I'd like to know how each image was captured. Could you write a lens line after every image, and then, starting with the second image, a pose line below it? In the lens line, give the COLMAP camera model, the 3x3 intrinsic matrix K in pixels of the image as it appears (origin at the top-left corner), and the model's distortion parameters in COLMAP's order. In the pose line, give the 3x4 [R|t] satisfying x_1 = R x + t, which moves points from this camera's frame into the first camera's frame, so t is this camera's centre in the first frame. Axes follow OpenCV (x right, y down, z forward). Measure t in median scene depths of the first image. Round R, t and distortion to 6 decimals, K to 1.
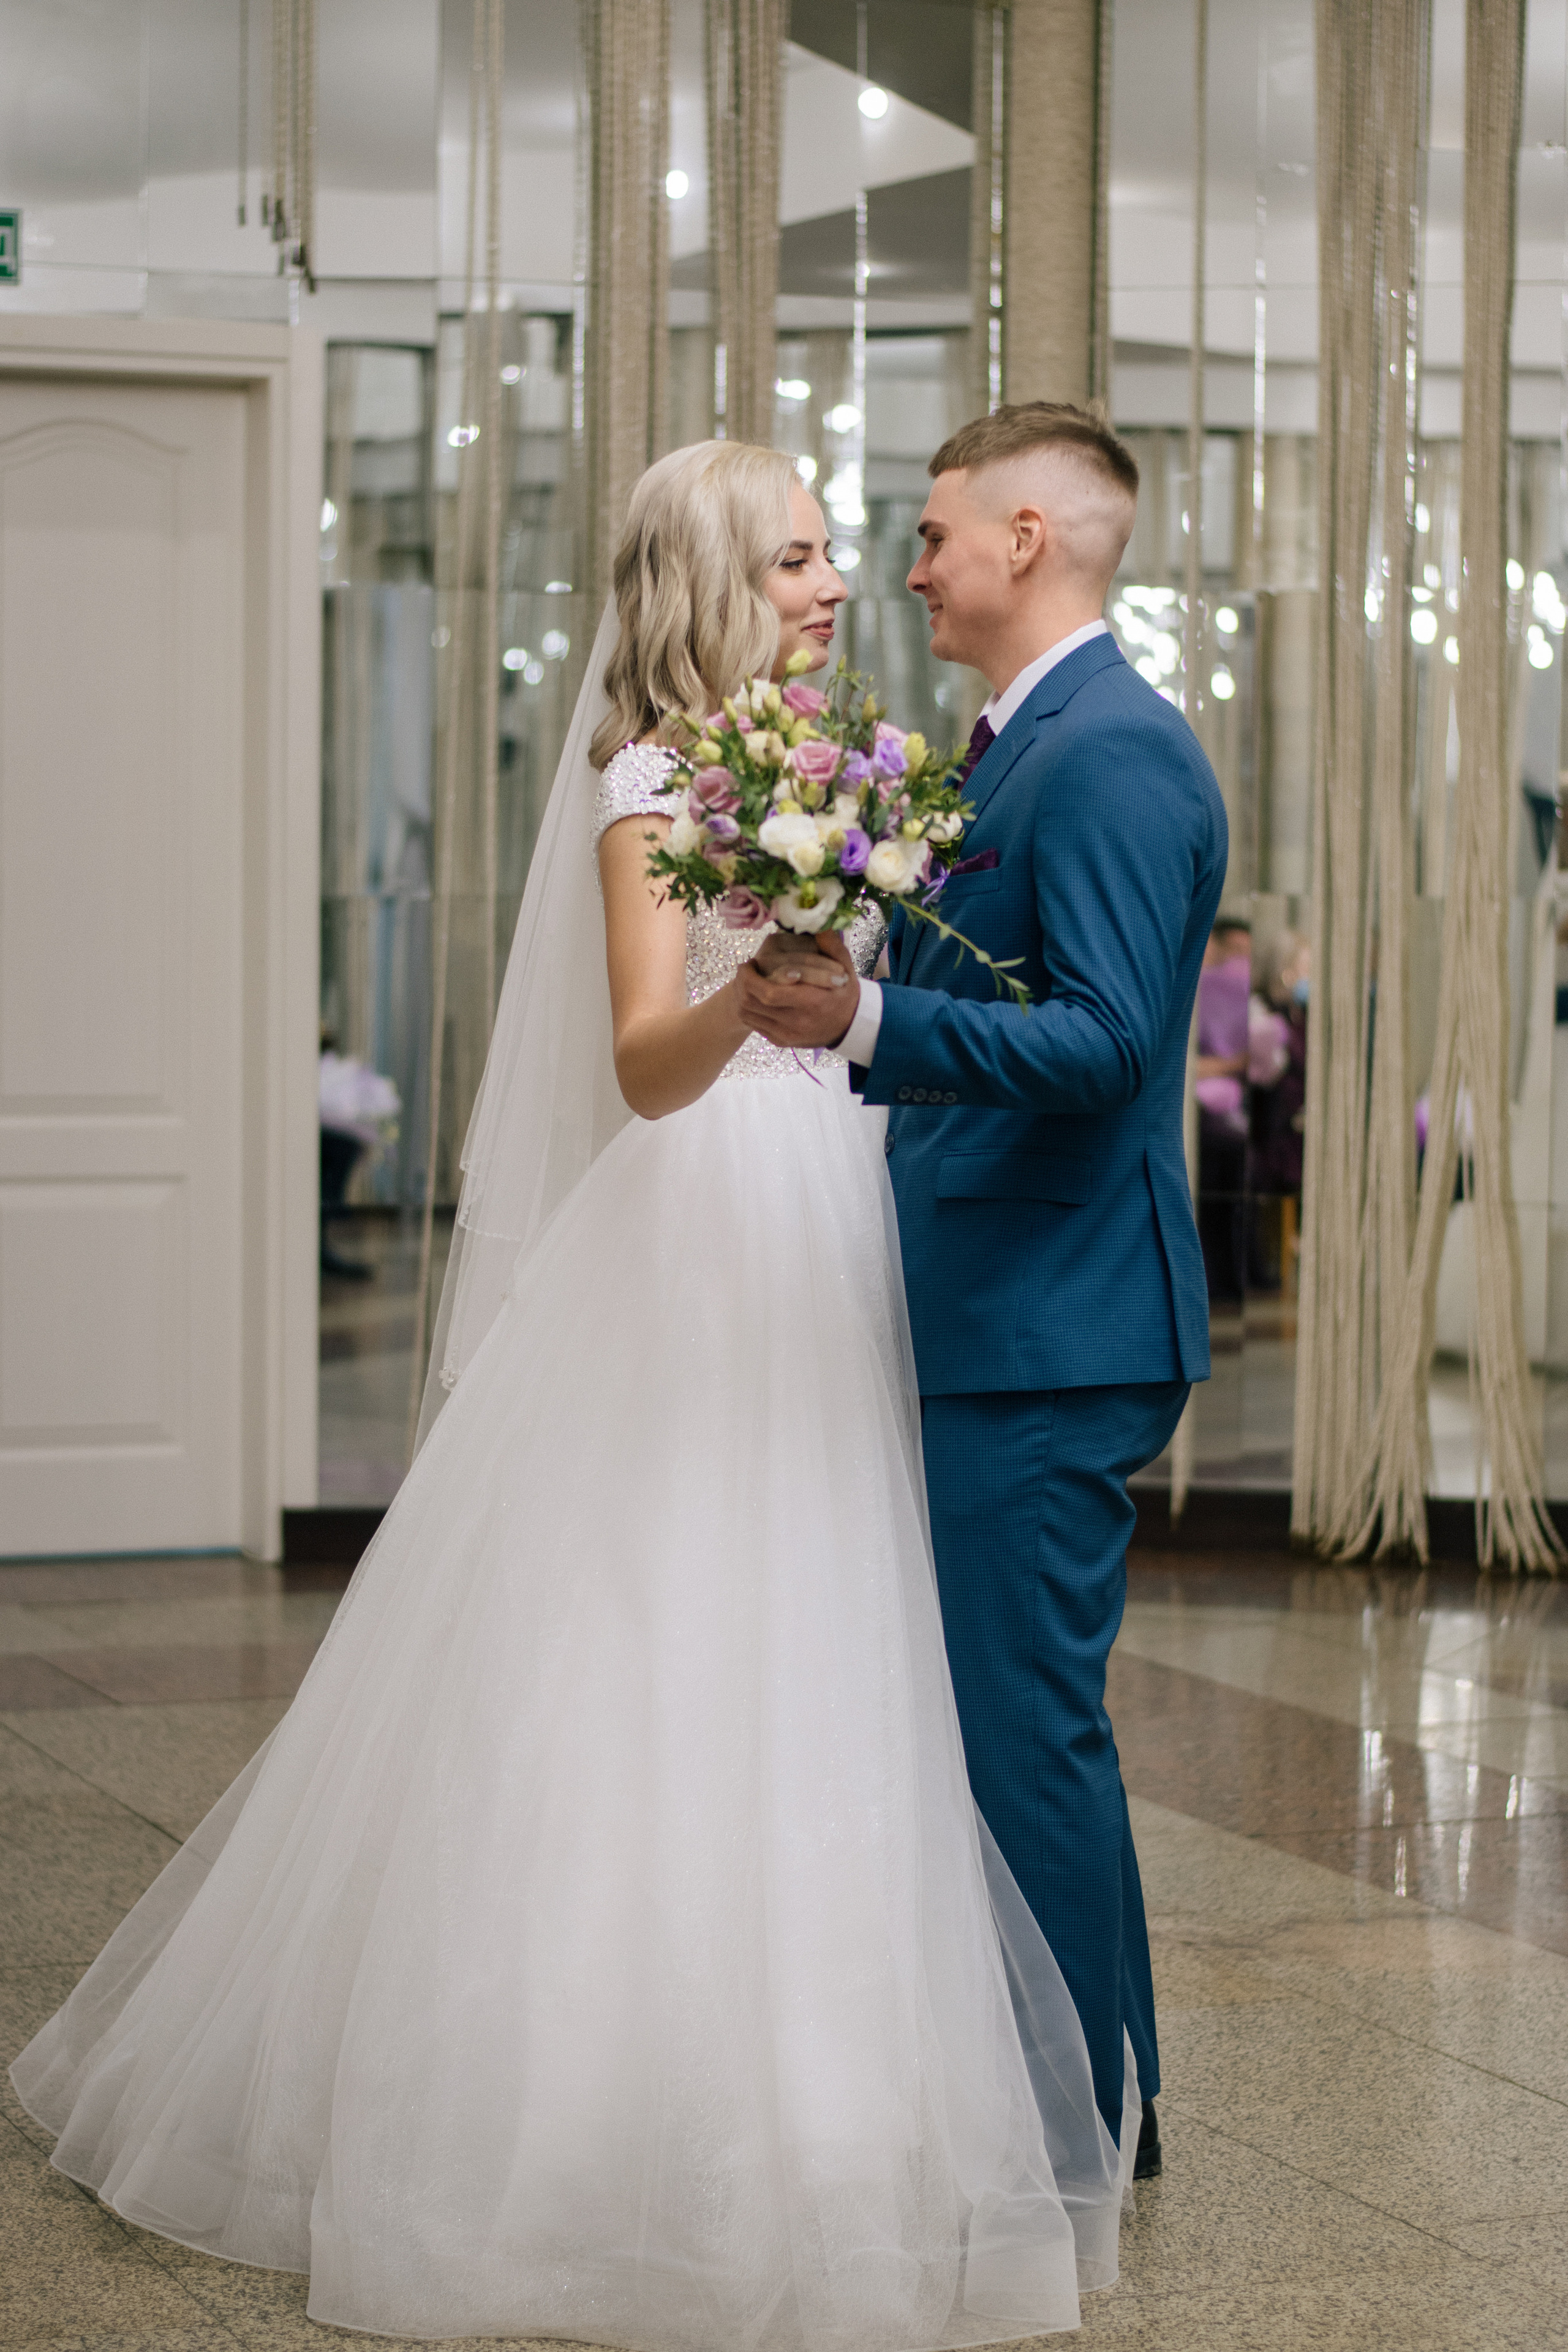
lens RADIAL K [[4905.1, 0, 764.1], [0, 4905.1, 1210.4], [0, 0, 1]] dist [-0.118179, 0.000000]
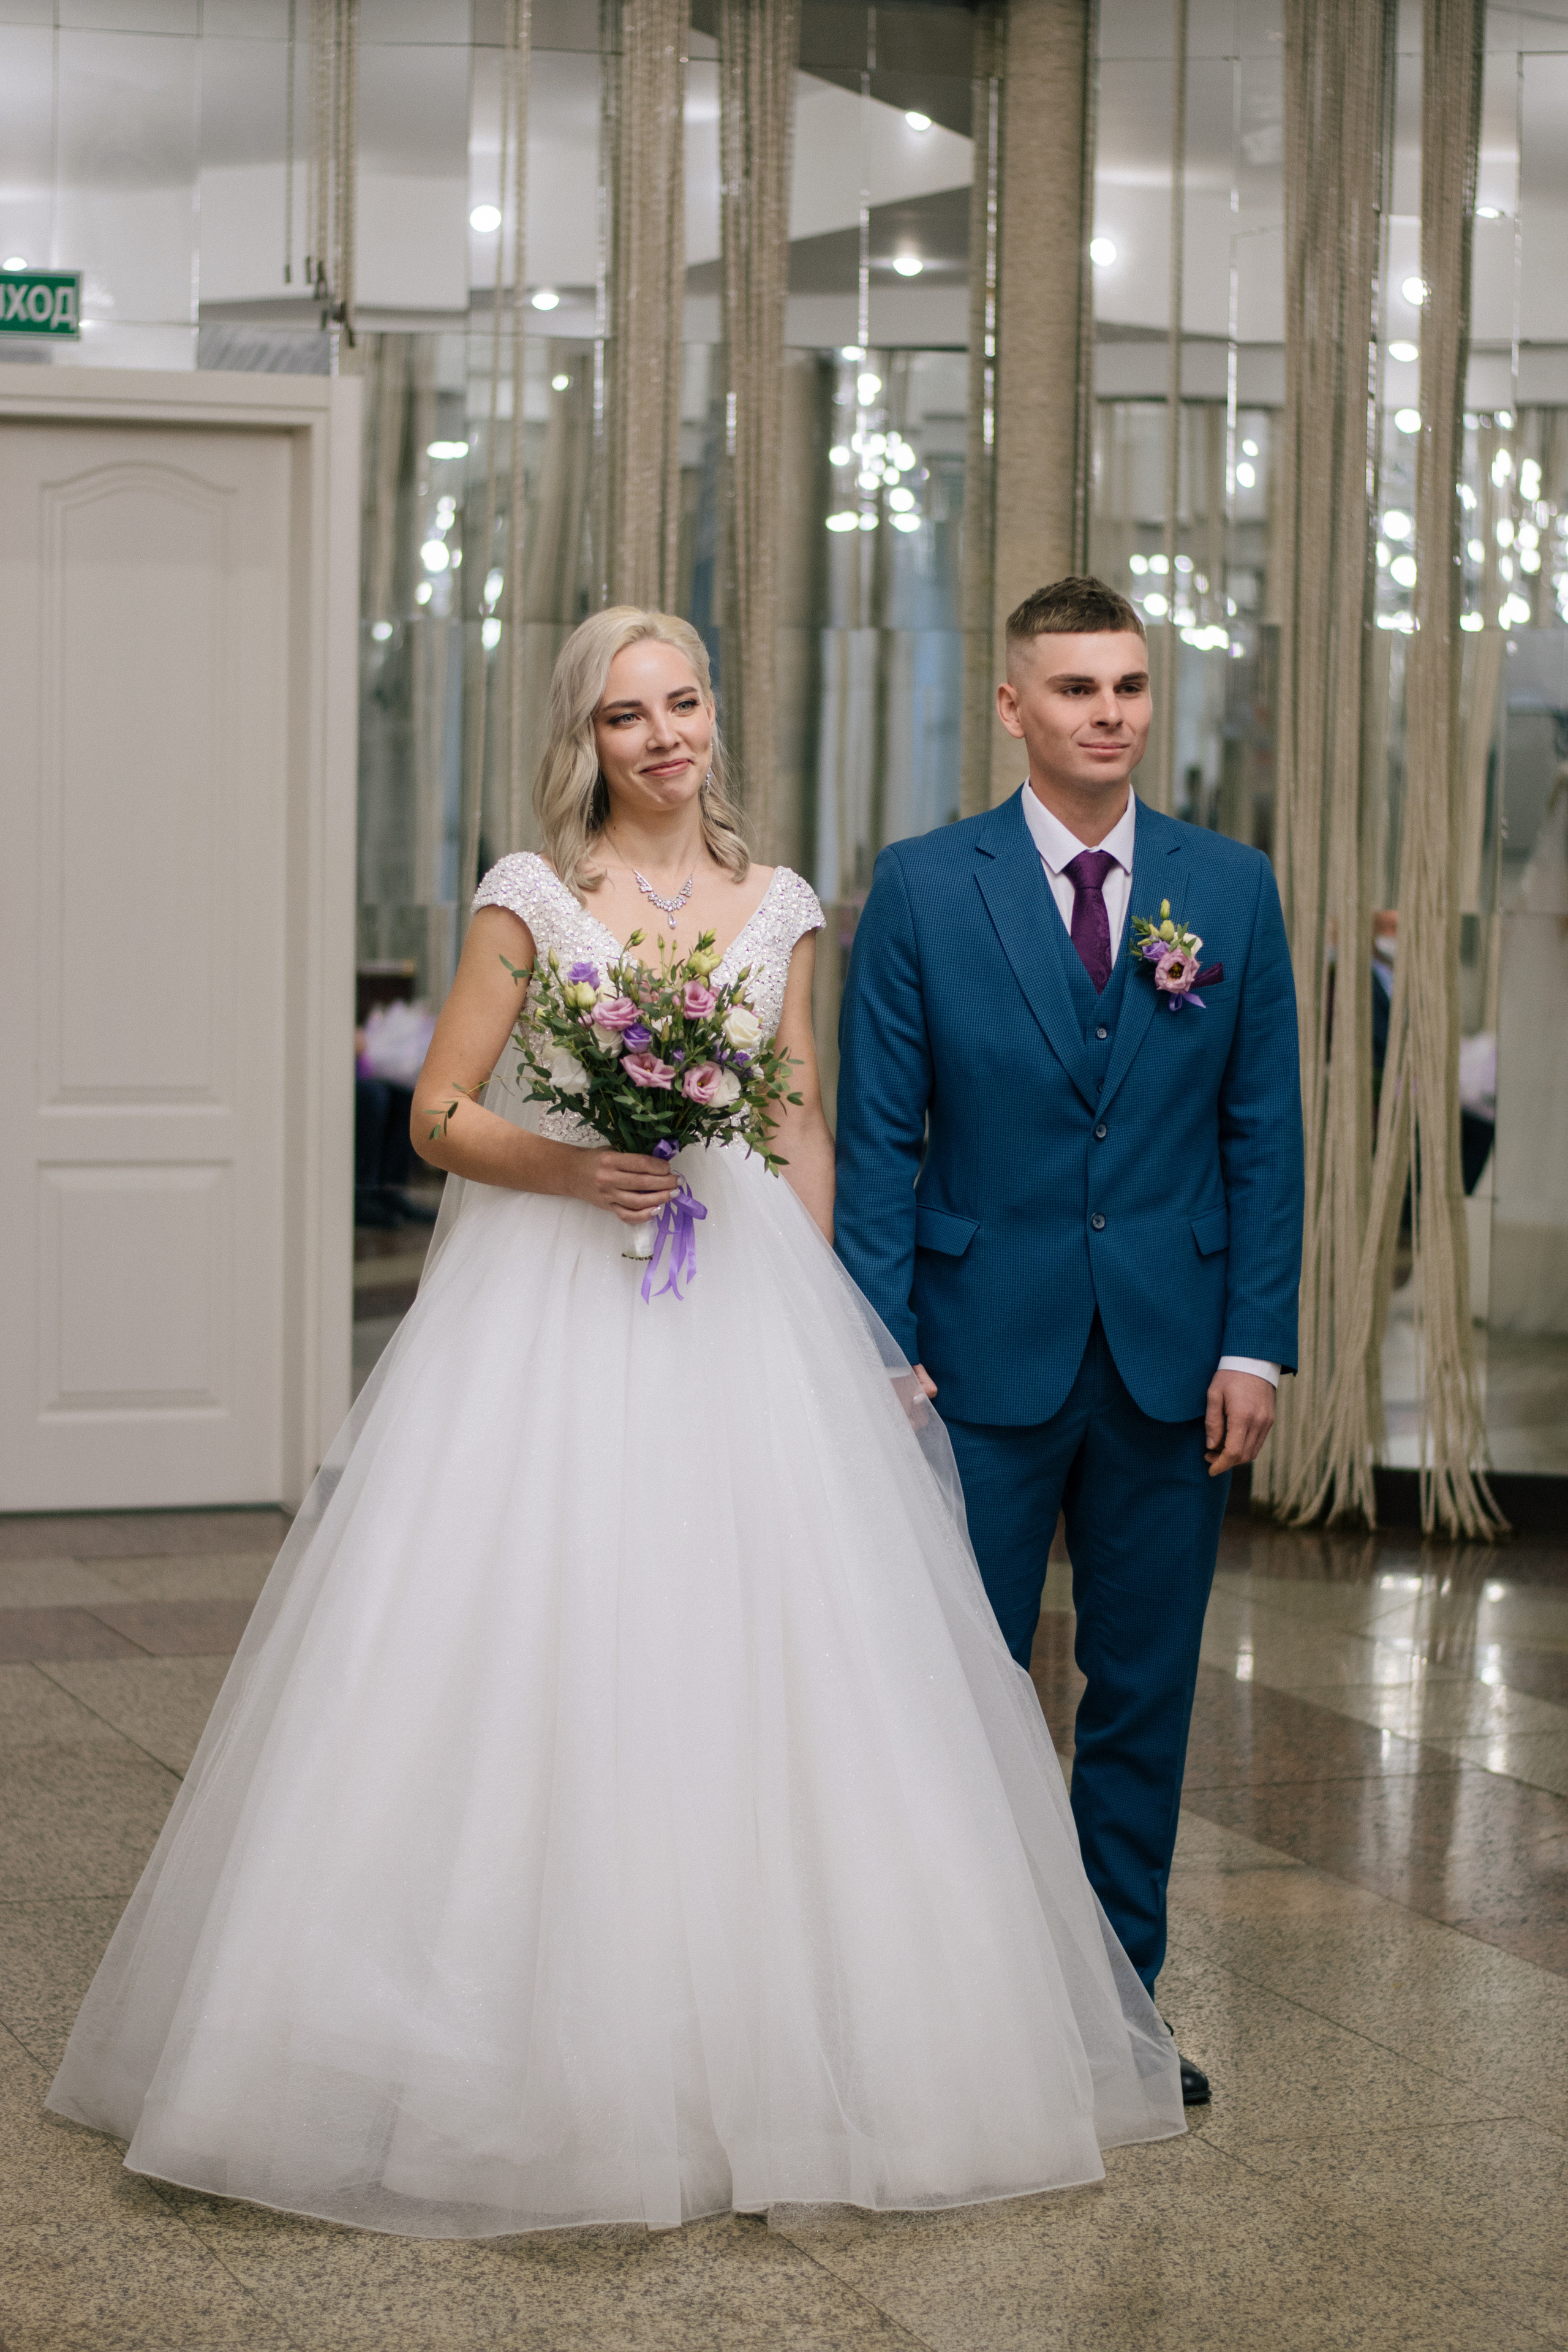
lens RADIAL K [[4905.1, 0, 784.9], [0, 4905.1, 1193.5], [0, 0, 1]] dist [-0.118179, 0.000000]
pose [[0.999738, 0.008057, -0.021409, 0.028036], [-0.007710, 0.999839, 0.016208, -0.018592], [0.021536, -0.016038, 0.999639, -0.082754]]
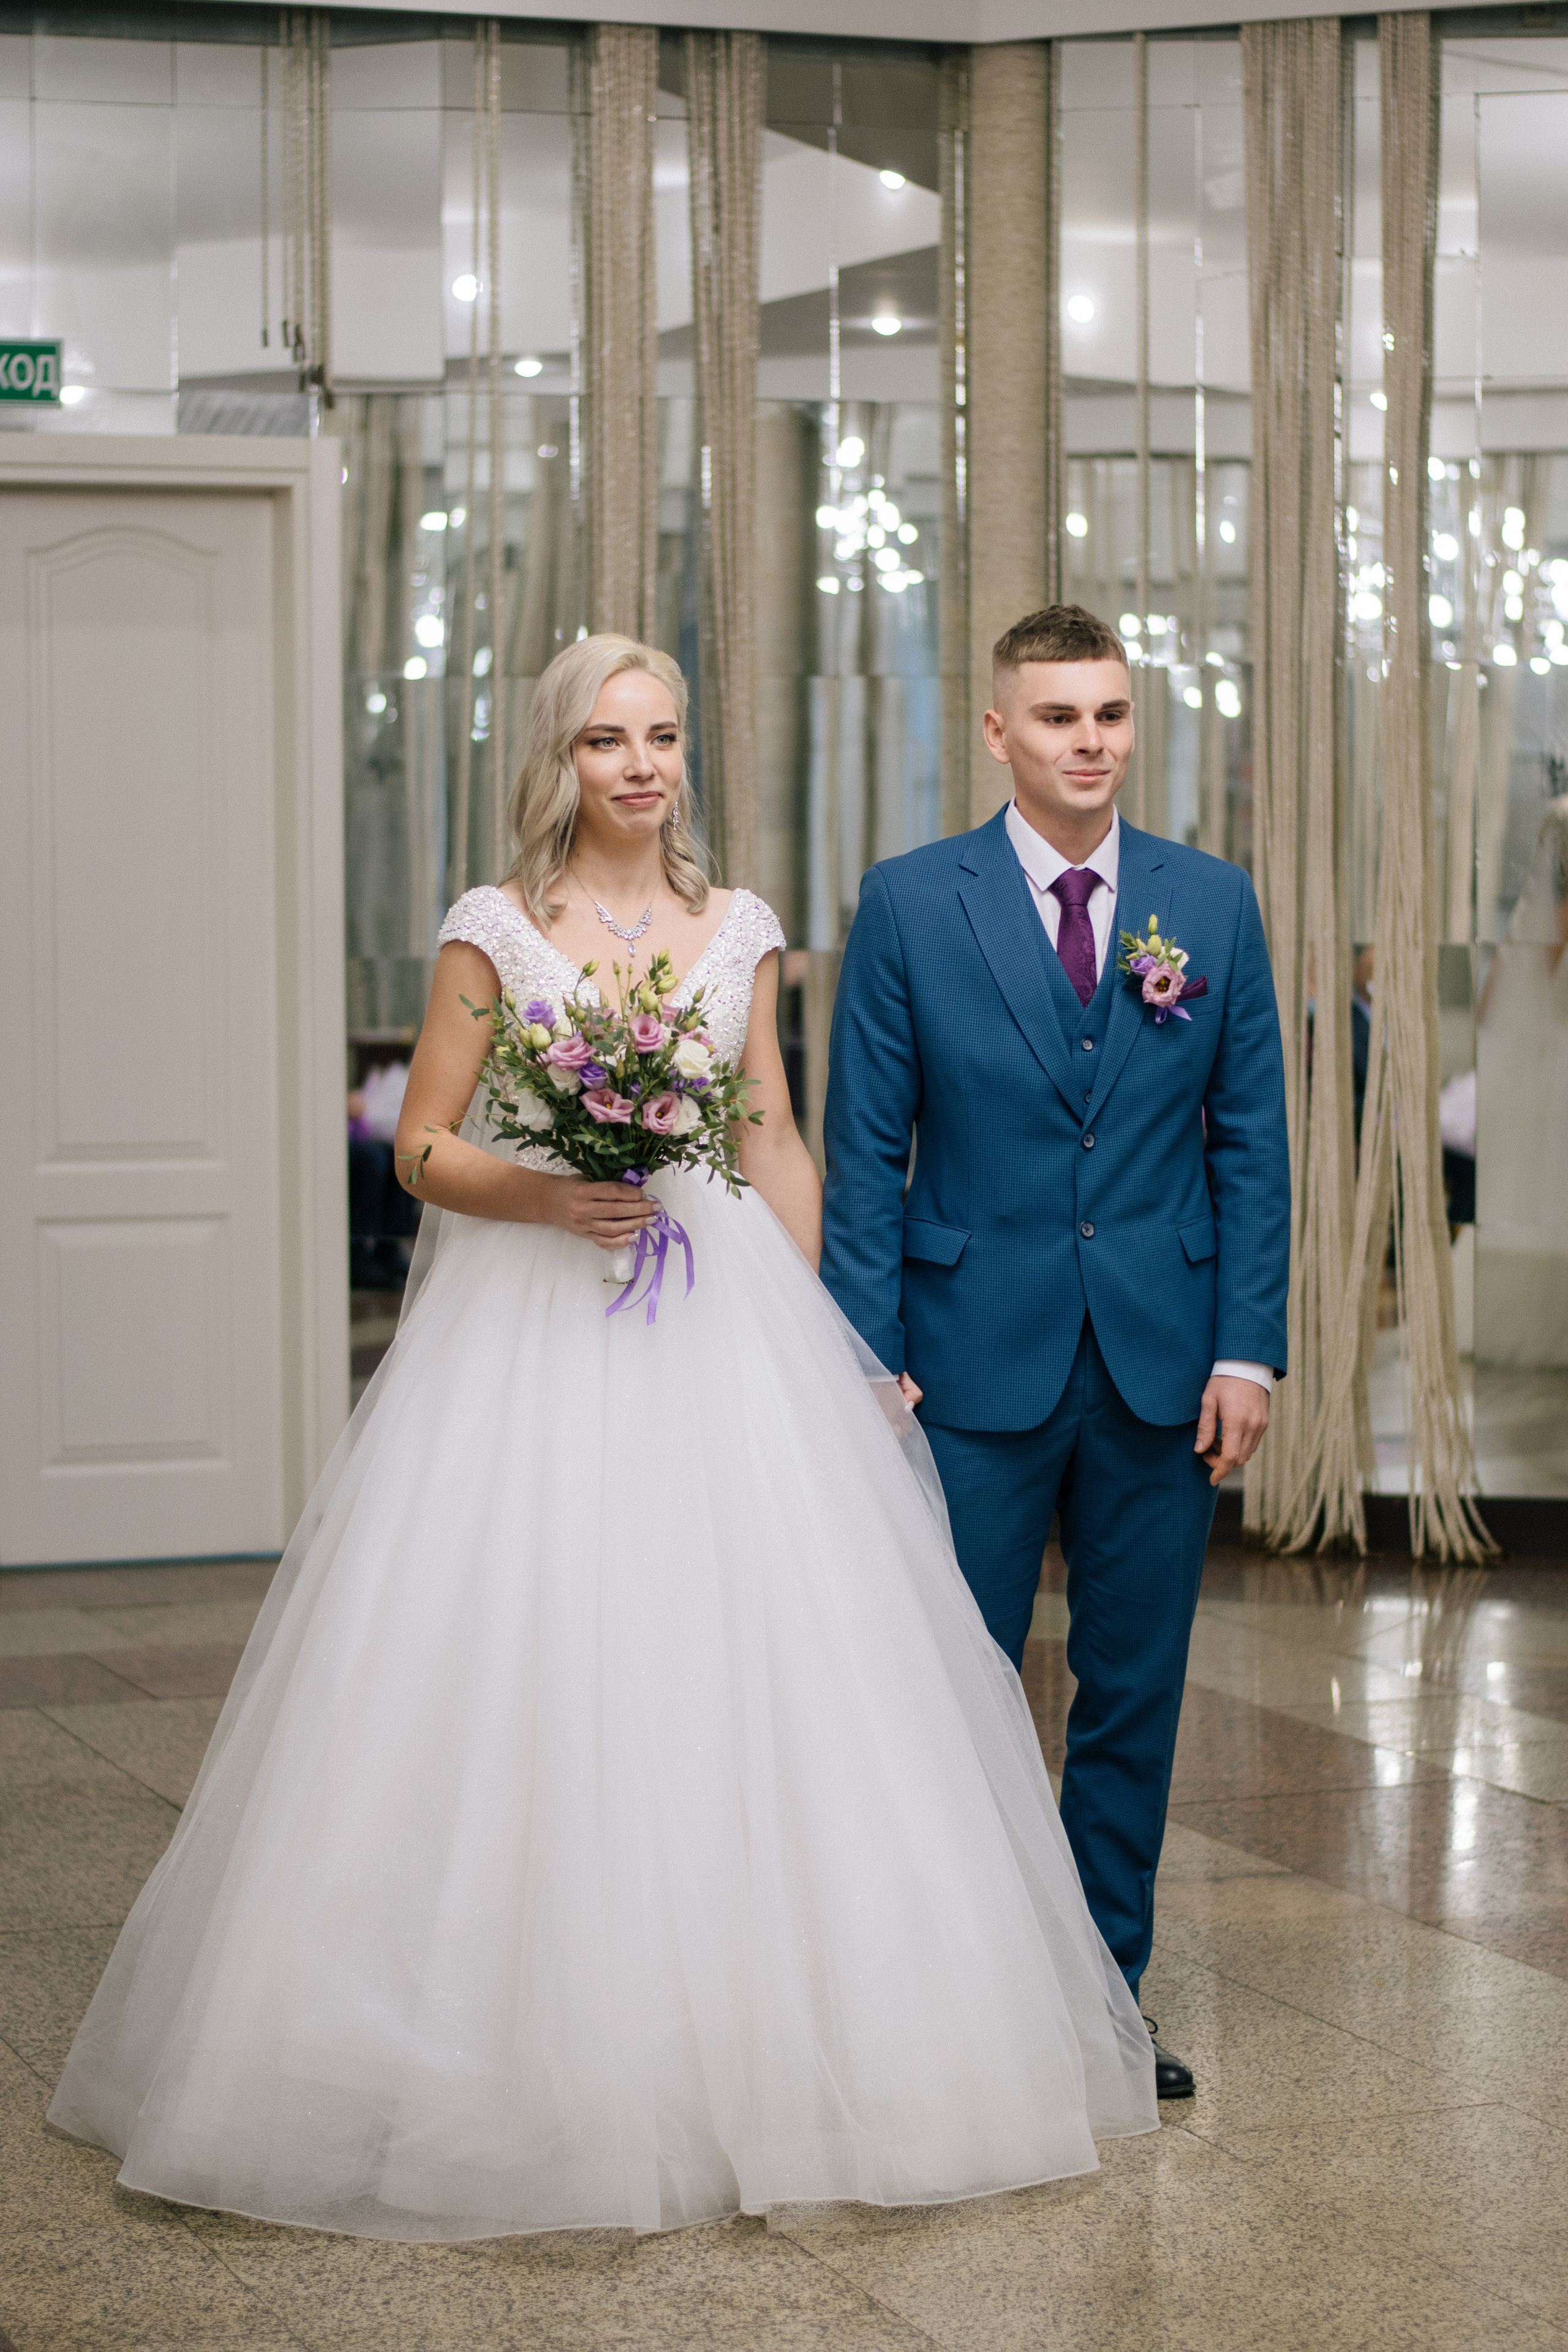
lens RADIAL K [[4905.1, 0, 790.0], [0, 4905.1, 1207.9], [0, 0, 1]] dist [-0.118179, 0.000000]
pose [[0.999658, -0.013042, -0.022647, 0.033153], [0.013142, 0.999904, 0.004308, -0.011728], [0.022589, -0.004605, 0.999734, -0.095241]]
